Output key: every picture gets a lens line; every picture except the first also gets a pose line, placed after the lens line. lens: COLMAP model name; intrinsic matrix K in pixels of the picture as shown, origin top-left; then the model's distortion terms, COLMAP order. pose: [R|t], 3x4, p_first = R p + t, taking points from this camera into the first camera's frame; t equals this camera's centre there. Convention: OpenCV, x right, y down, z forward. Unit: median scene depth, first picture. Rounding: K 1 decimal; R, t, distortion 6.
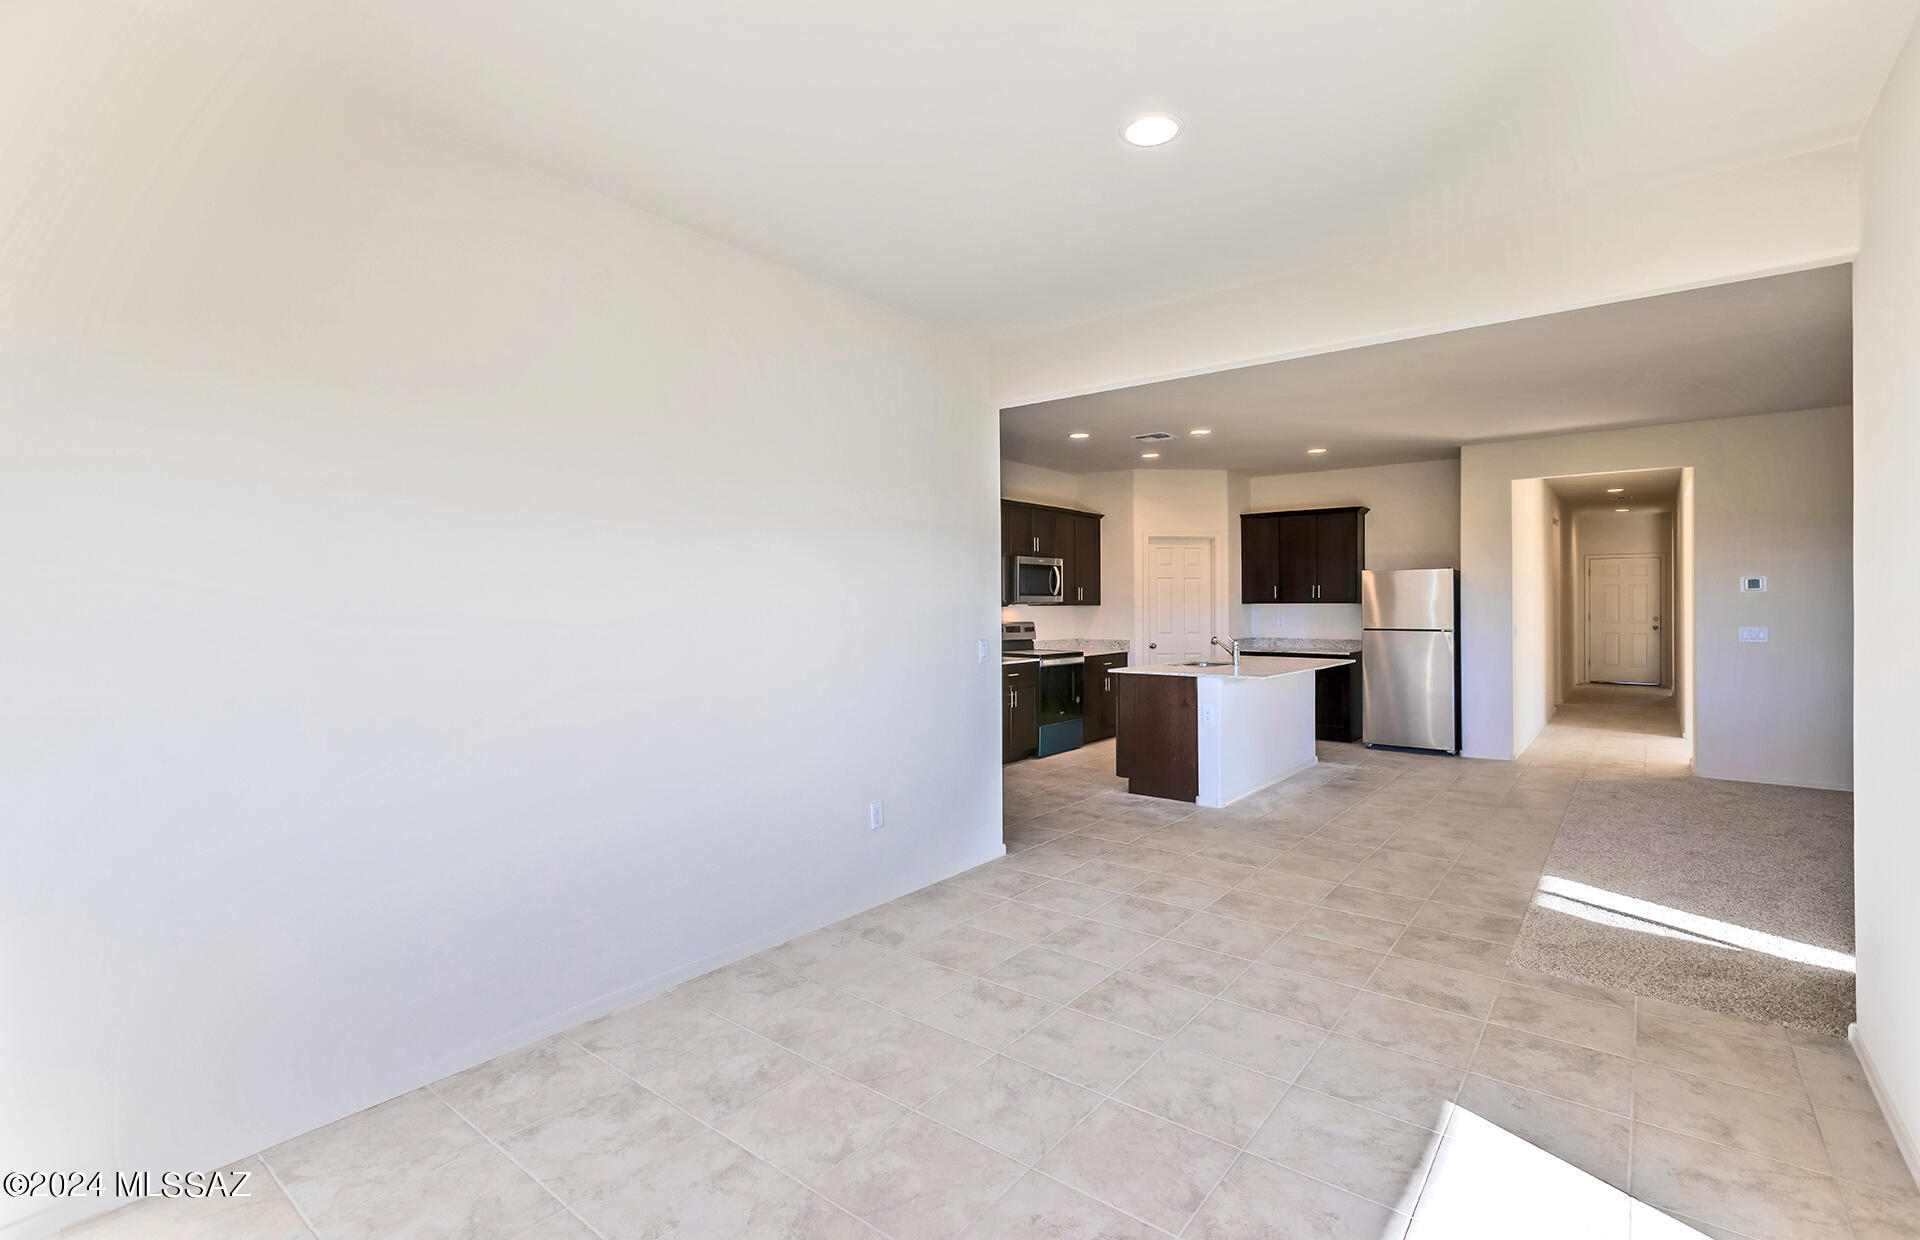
lens RADIAL K [[882.7, 0, 941.8], [0, 882.7, 555.4], [0, 0, 1]] dist [0.002110, 0.000478]
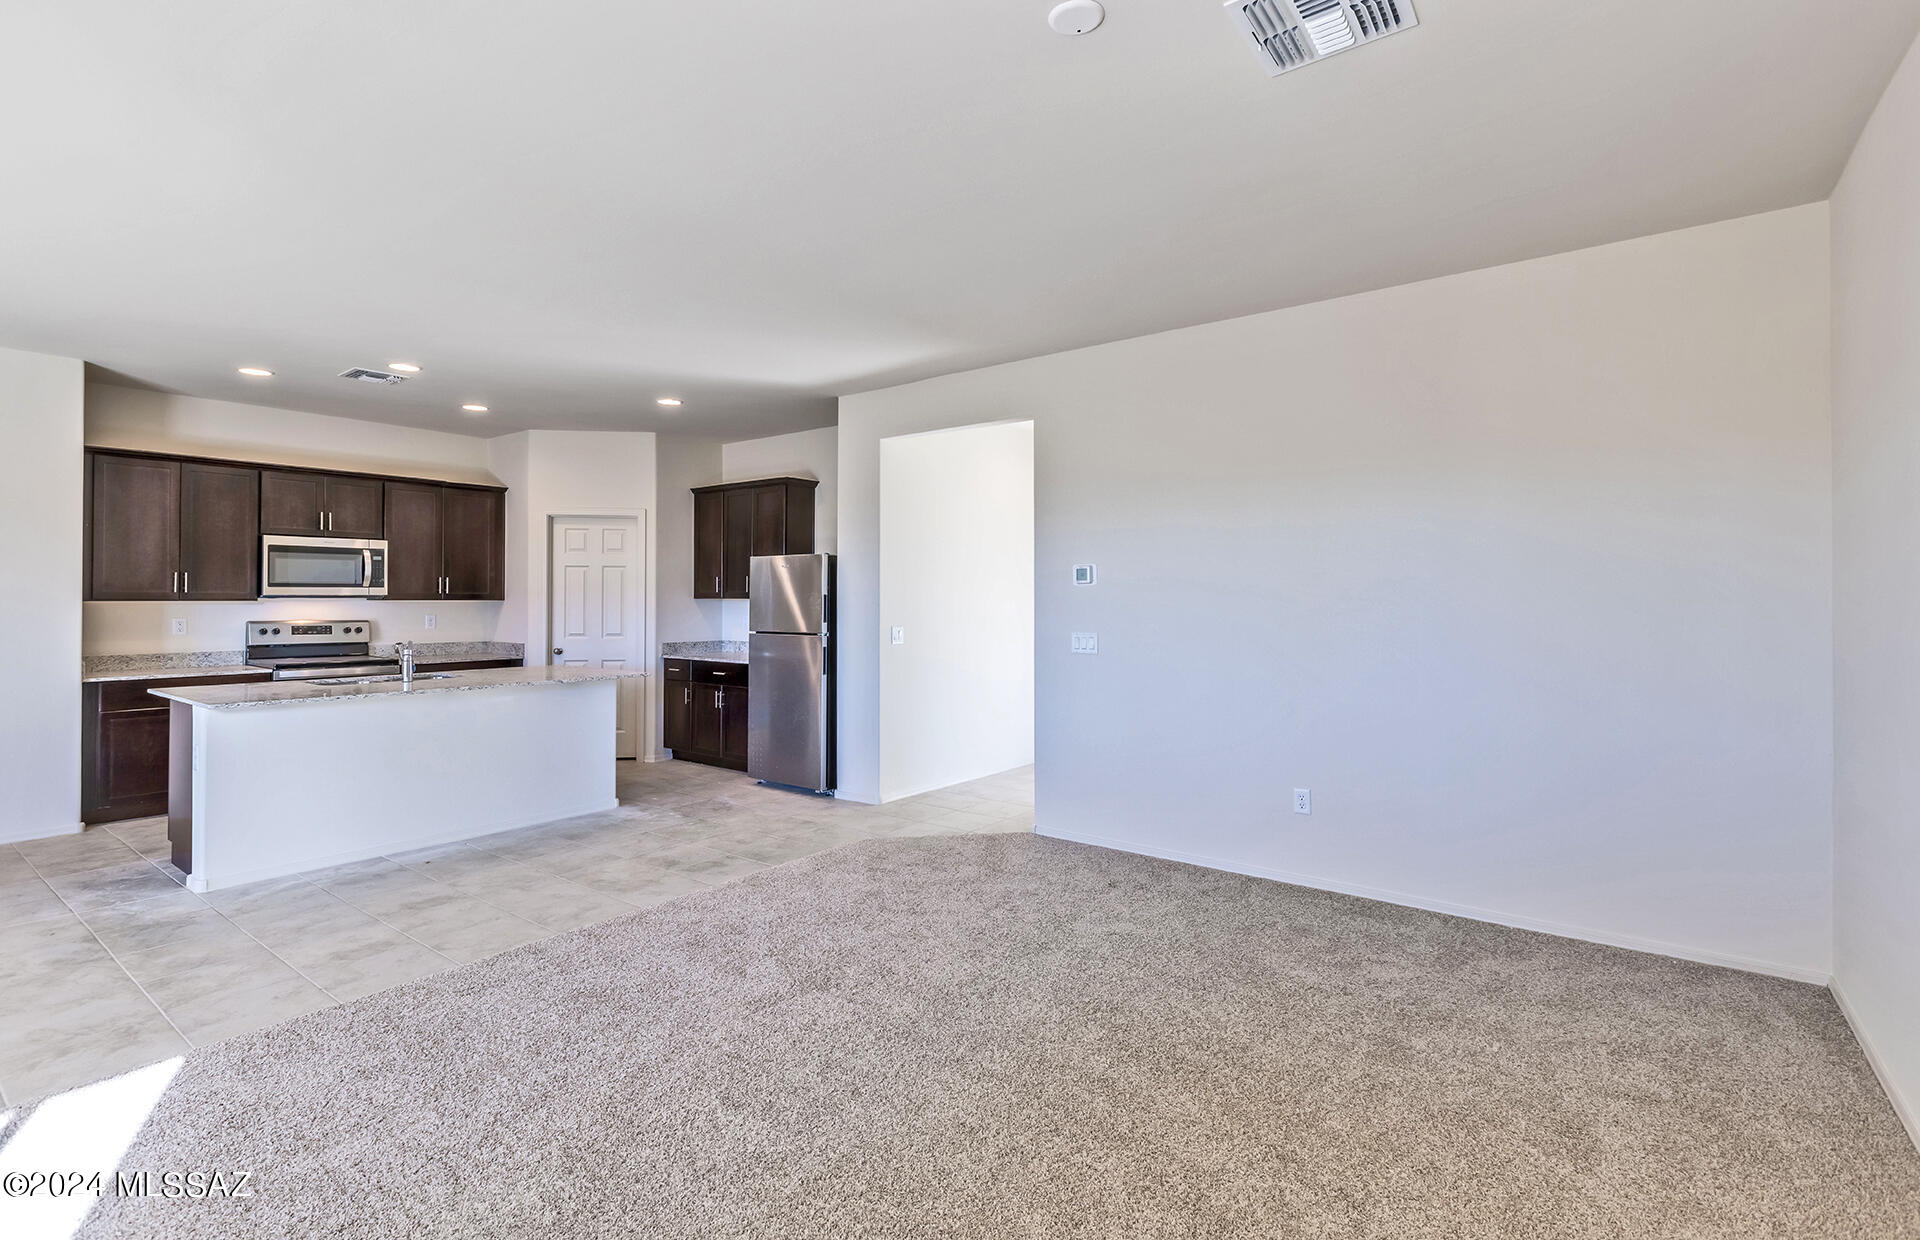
lens RADIAL K [[888.4, 0, 951.6], [0, 888.4, 582.8], [0, 0, 1]] dist [0.000562, 0.000108]
pose [[0.999652, 0.009197, 0.024722, 0.617893], [-0.010169, 0.999169, 0.039466, 0.005236], [-0.024339, -0.039704, 0.998915, 0.202907]]
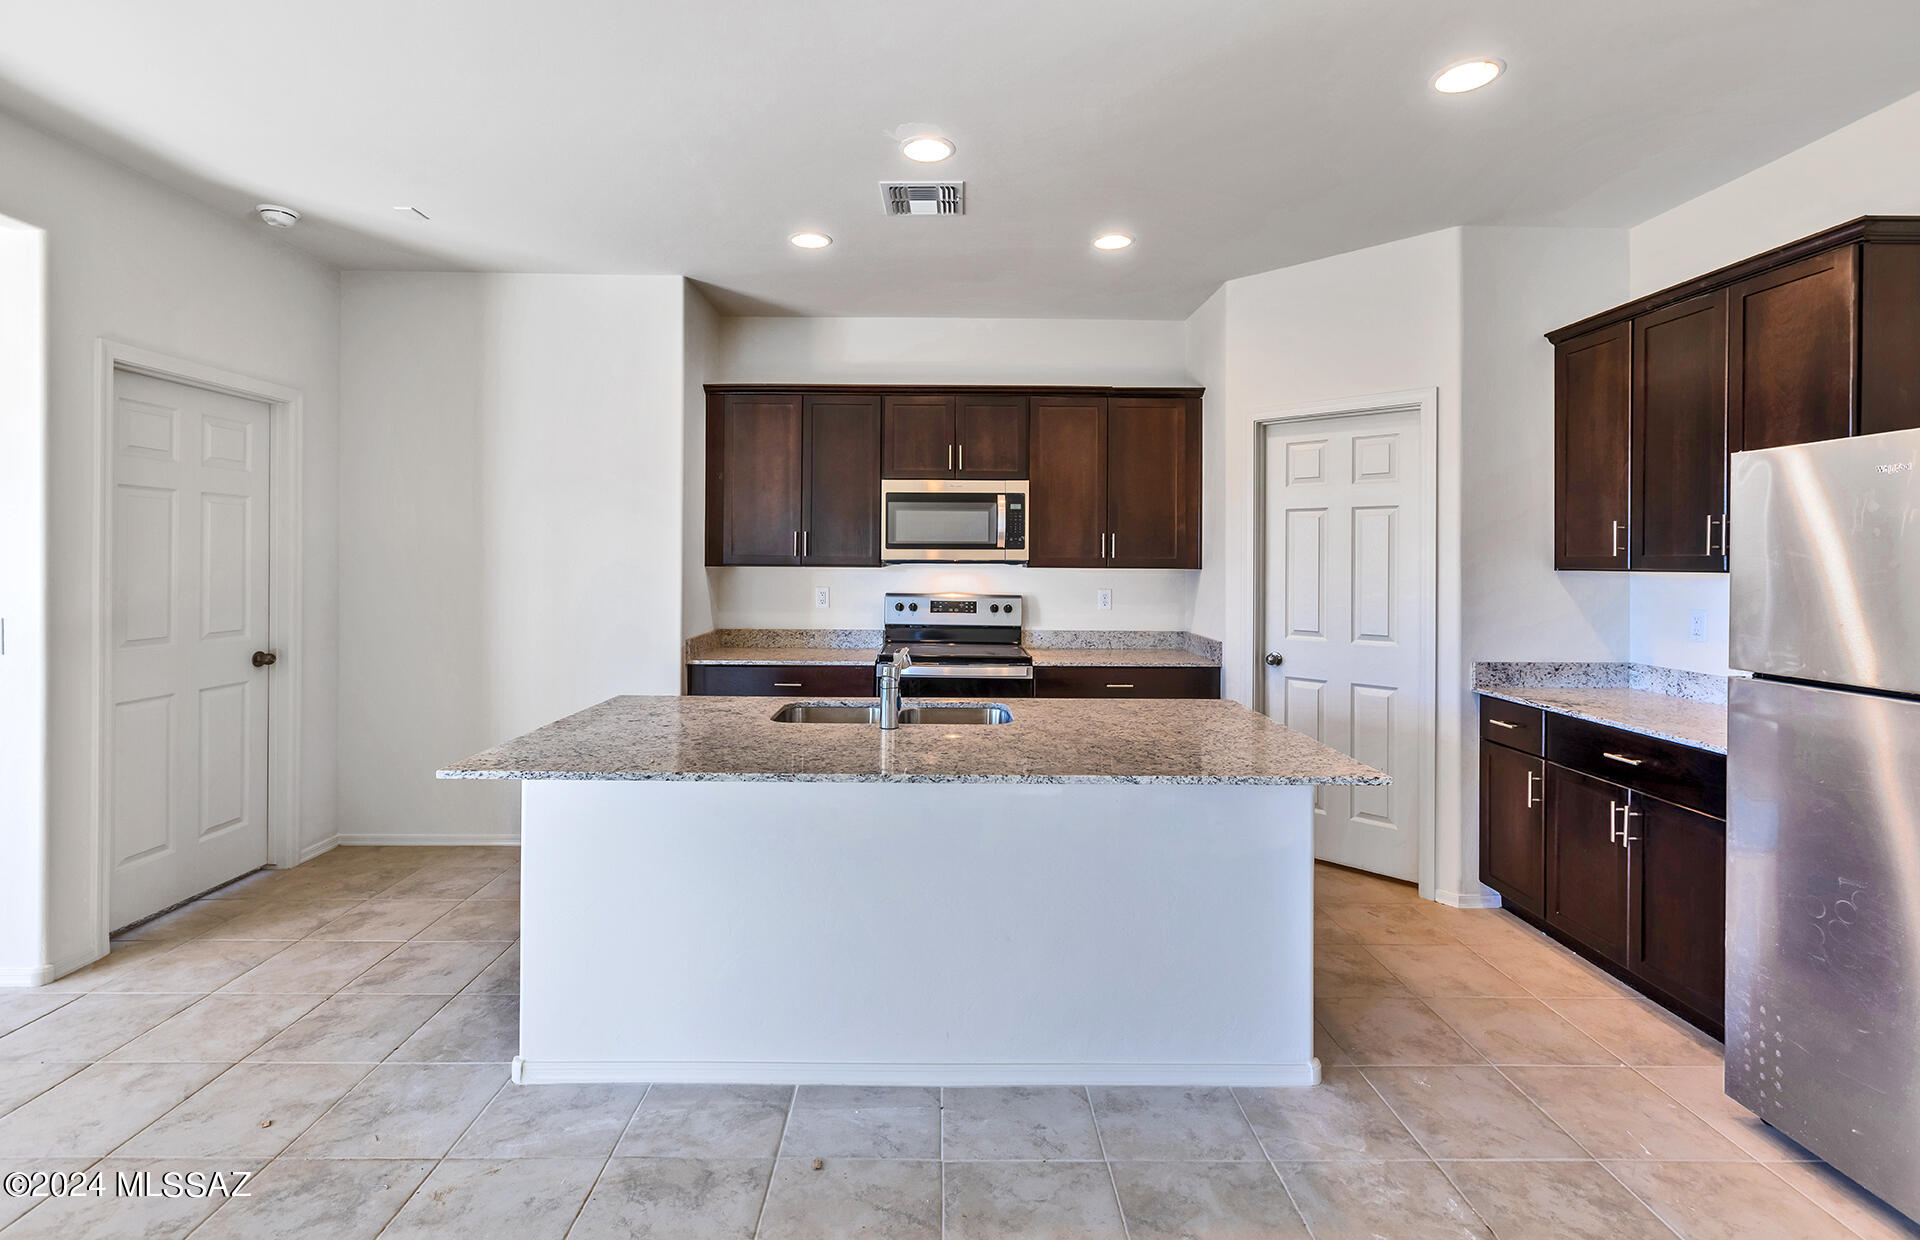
lens RADIAL K [[882.7, 0, 941.8], [0, 882.7, 555.4], [0, 0, 1]] dist [0.002110, 0.000478]
pose [[0.633388, 0.006425, -0.773808, 0.518638], [0.032521, 0.998861, 0.034914, 0.028975], [0.773151, -0.047279, 0.632457, 0.621632]]
